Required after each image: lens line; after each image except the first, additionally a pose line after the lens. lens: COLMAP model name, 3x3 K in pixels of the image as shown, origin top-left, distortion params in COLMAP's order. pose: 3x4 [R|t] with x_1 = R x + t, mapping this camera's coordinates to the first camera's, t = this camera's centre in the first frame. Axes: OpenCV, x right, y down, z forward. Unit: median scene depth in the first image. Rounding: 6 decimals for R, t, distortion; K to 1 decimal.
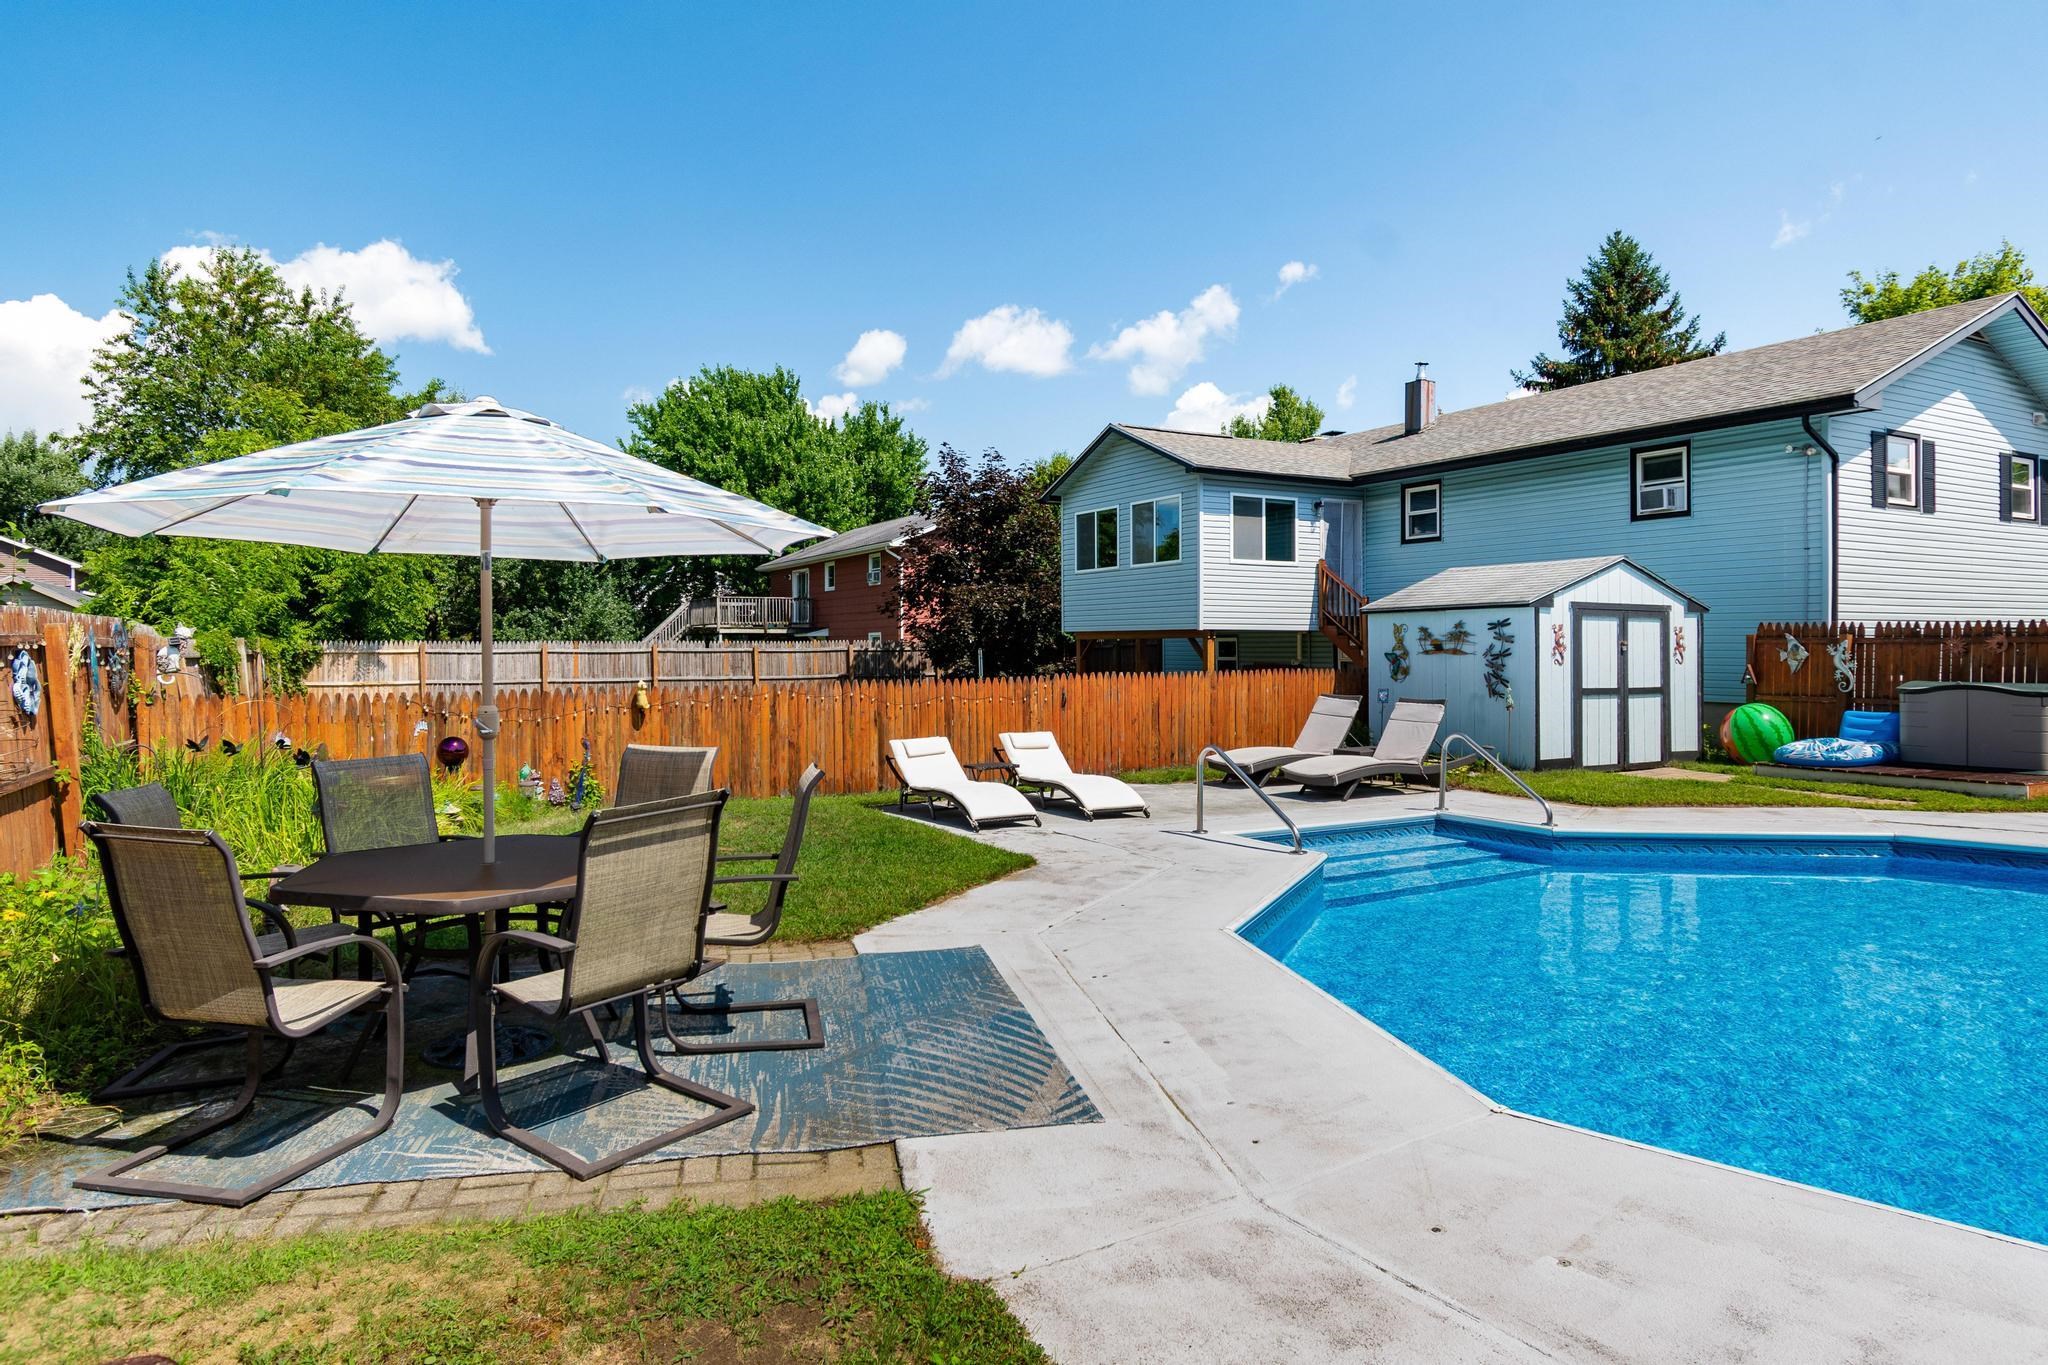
lens RADIAL K [[1227.1, 0, 1029.8], [0, 1227.1, 652.9], [0, 0, 1]] dist [0.001640, -0.001789]
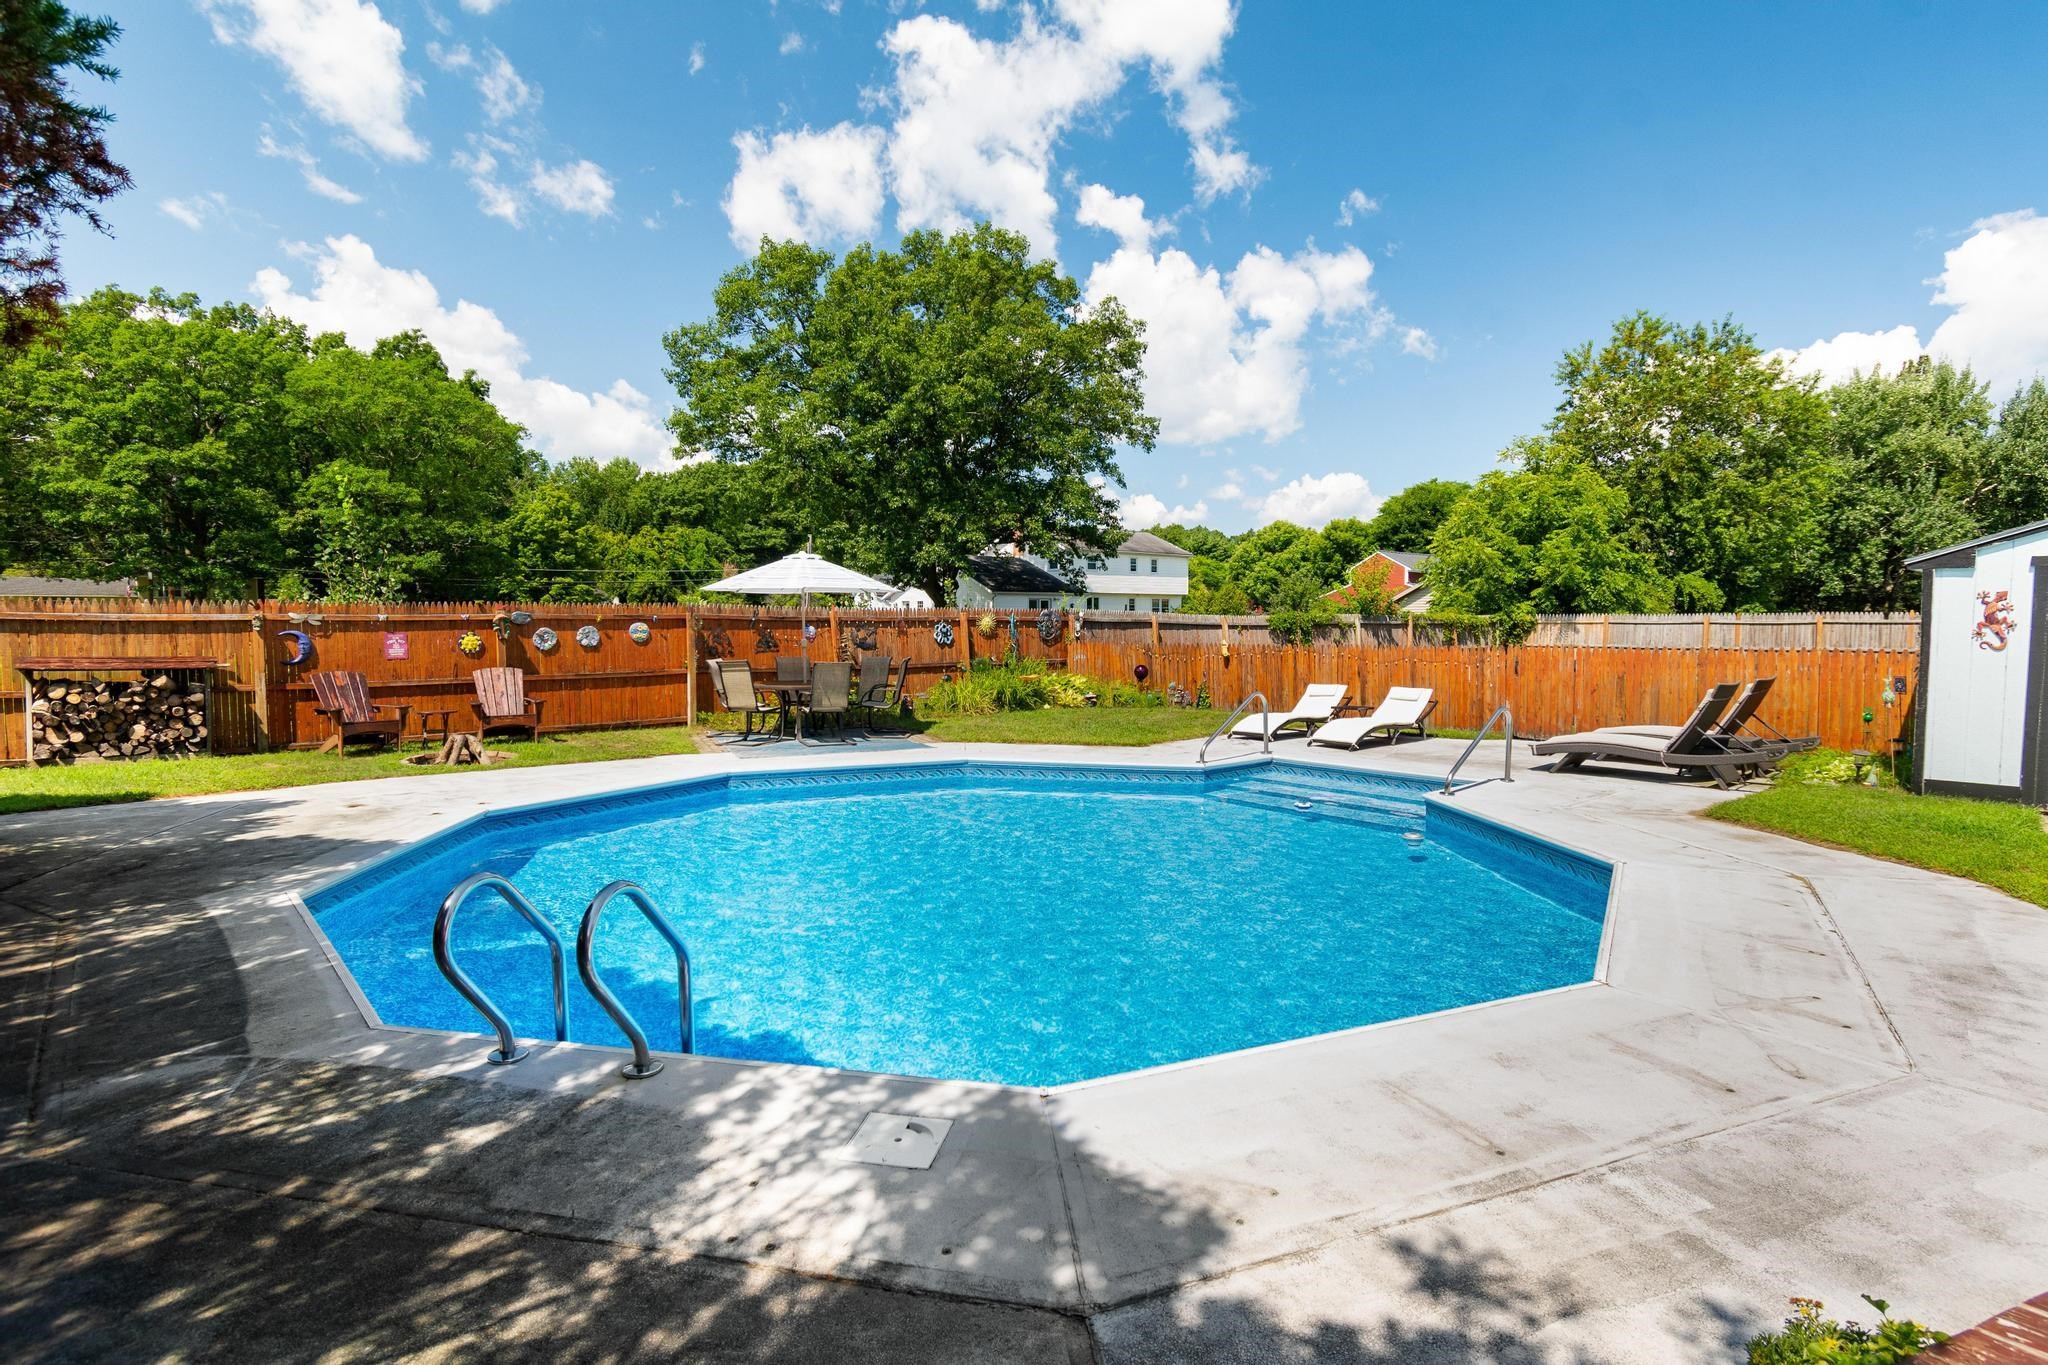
lens RADIAL K [[1045.9, 0, 1024.0], [0, 1045.9, 682.5], [0, 0, 1]] dist [0.001359, -0.000310]
pose [[0.185756, 0.061311, -0.980681, 0.833236], [-0.004163, 0.998092, 0.061611, -0.005469], [0.982587, -0.007362, 0.185656, 0.360135]]
